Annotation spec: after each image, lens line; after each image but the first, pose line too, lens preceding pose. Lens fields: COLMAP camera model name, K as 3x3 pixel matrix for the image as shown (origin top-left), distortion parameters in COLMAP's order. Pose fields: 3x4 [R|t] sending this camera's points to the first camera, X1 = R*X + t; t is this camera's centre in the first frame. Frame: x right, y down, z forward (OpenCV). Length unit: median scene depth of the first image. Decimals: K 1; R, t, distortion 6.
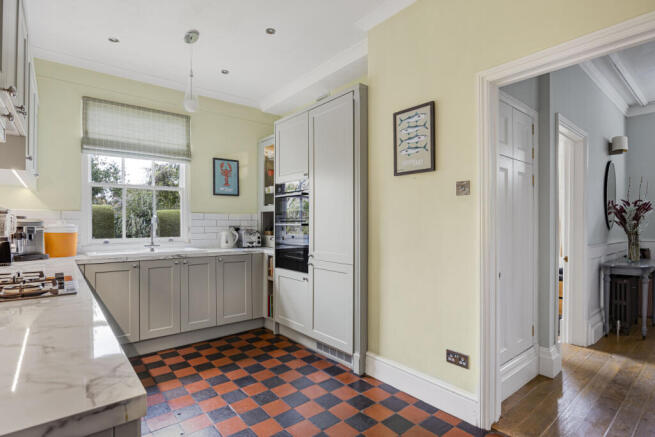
lens RADIAL K [[335.8, 0, 327.5], [0, 335.8, 218.5], [0, 0, 1]] dist [-0.003265, -0.000420]
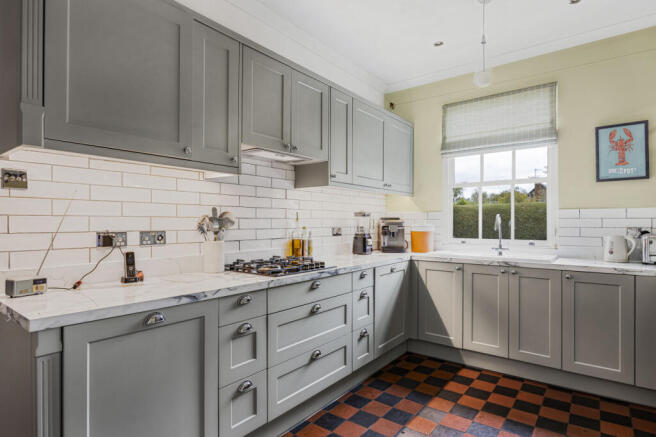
lens RADIAL K [[356.9, 0, 328.0], [0, 356.9, 218.5], [0, 0, 1]] dist [0.003755, 0.000595]
pose [[0.225108, -0.009469, -0.974288, 0.292310], [0.014911, 0.999869, -0.006273, 0.000860], [0.974220, -0.013115, 0.225219, 0.362956]]
